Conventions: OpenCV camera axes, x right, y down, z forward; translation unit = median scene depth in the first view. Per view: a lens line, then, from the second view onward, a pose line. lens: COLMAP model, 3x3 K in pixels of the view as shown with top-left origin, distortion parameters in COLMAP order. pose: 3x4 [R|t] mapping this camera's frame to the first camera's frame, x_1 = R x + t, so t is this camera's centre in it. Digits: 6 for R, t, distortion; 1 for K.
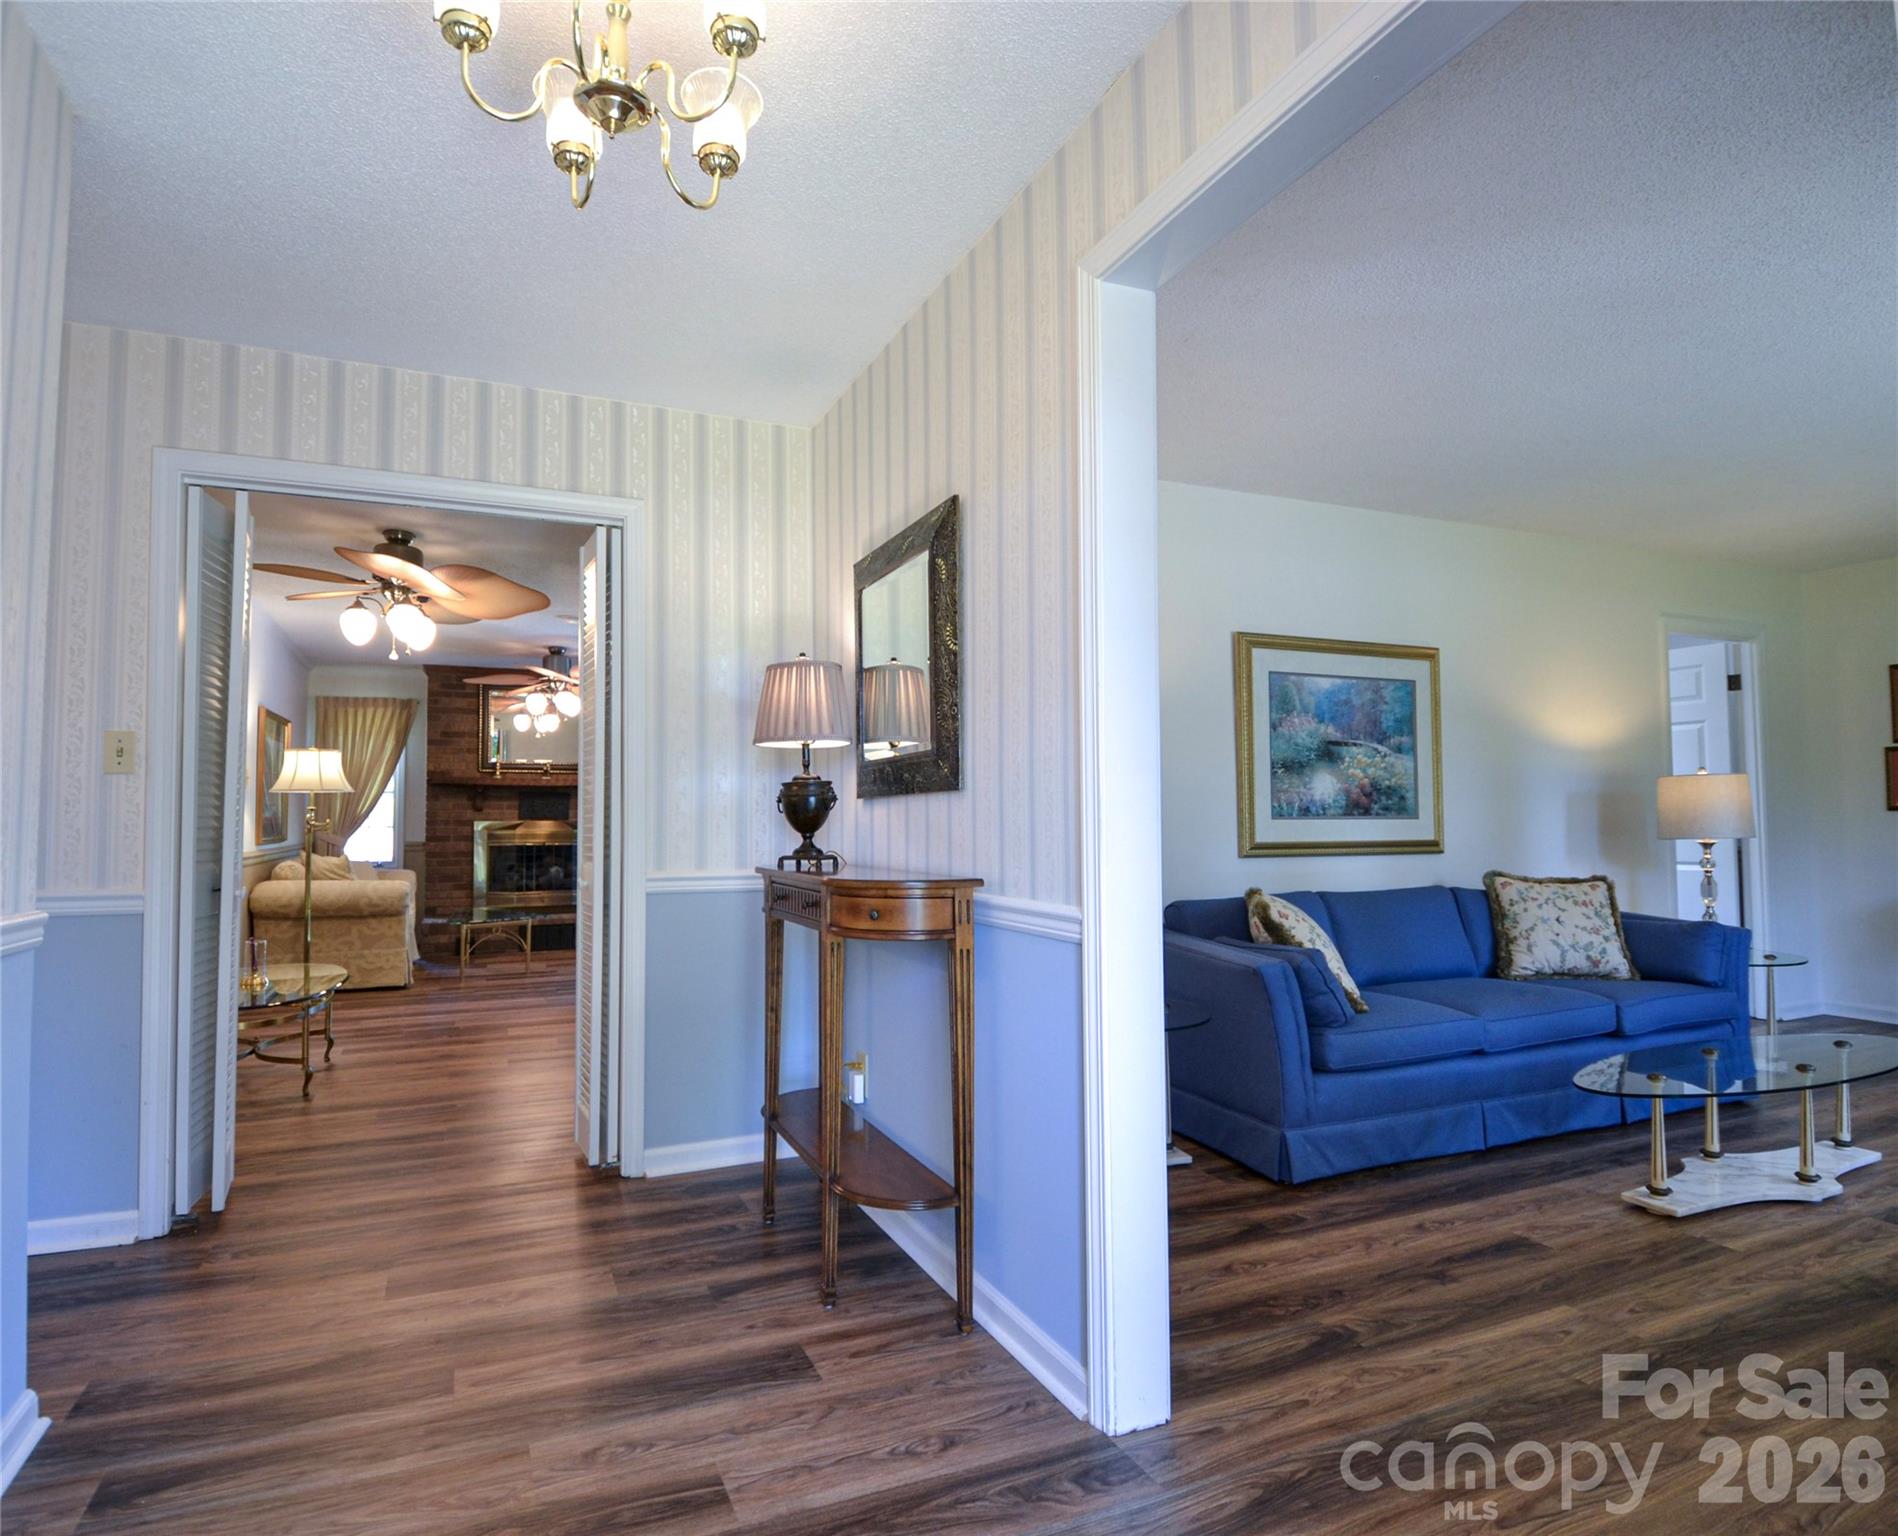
lens RADIAL K [[1042.1, 0, 919.5], [0, 1042.1, 768.5], [0, 0, 1]] dist [0.008365, -0.019789]
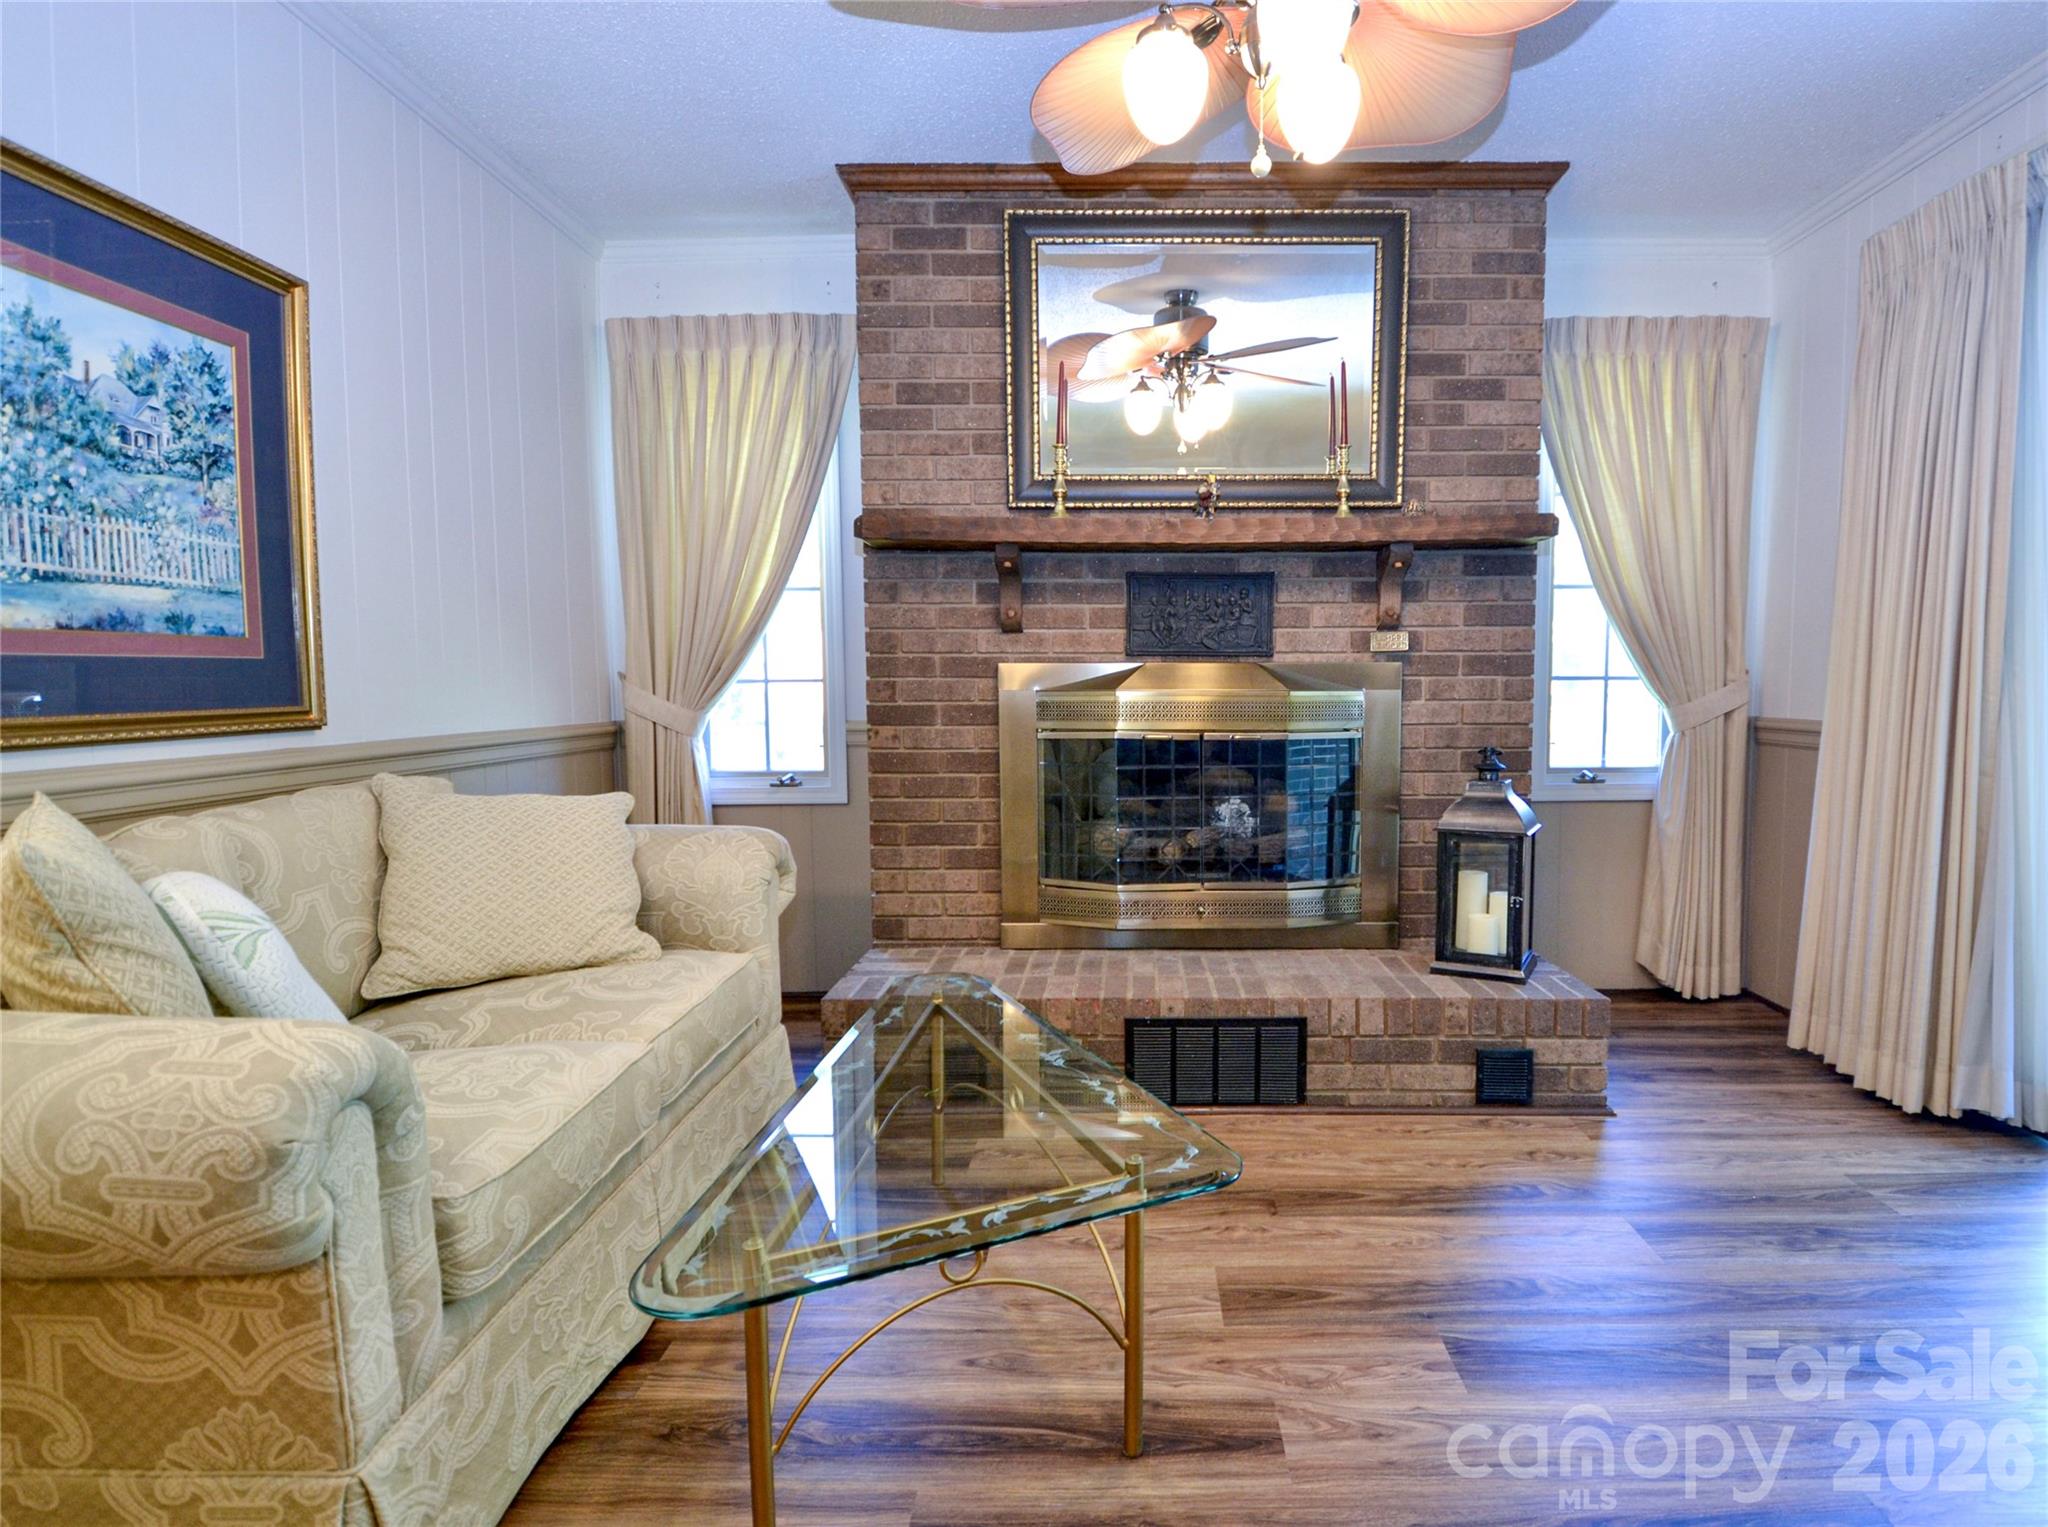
lens RADIAL K [[1110.5, 0, 1119.7], [0, 1110.5, 772.7], [0, 0, 1]] dist [-0.004212, -0.011416]
pose [[0.917074, 0.034839, -0.397193, -0.512124], [0.017578, 0.991674, 0.127569, 0.083344], [0.398330, -0.123972, 0.908826, 1.406482]]
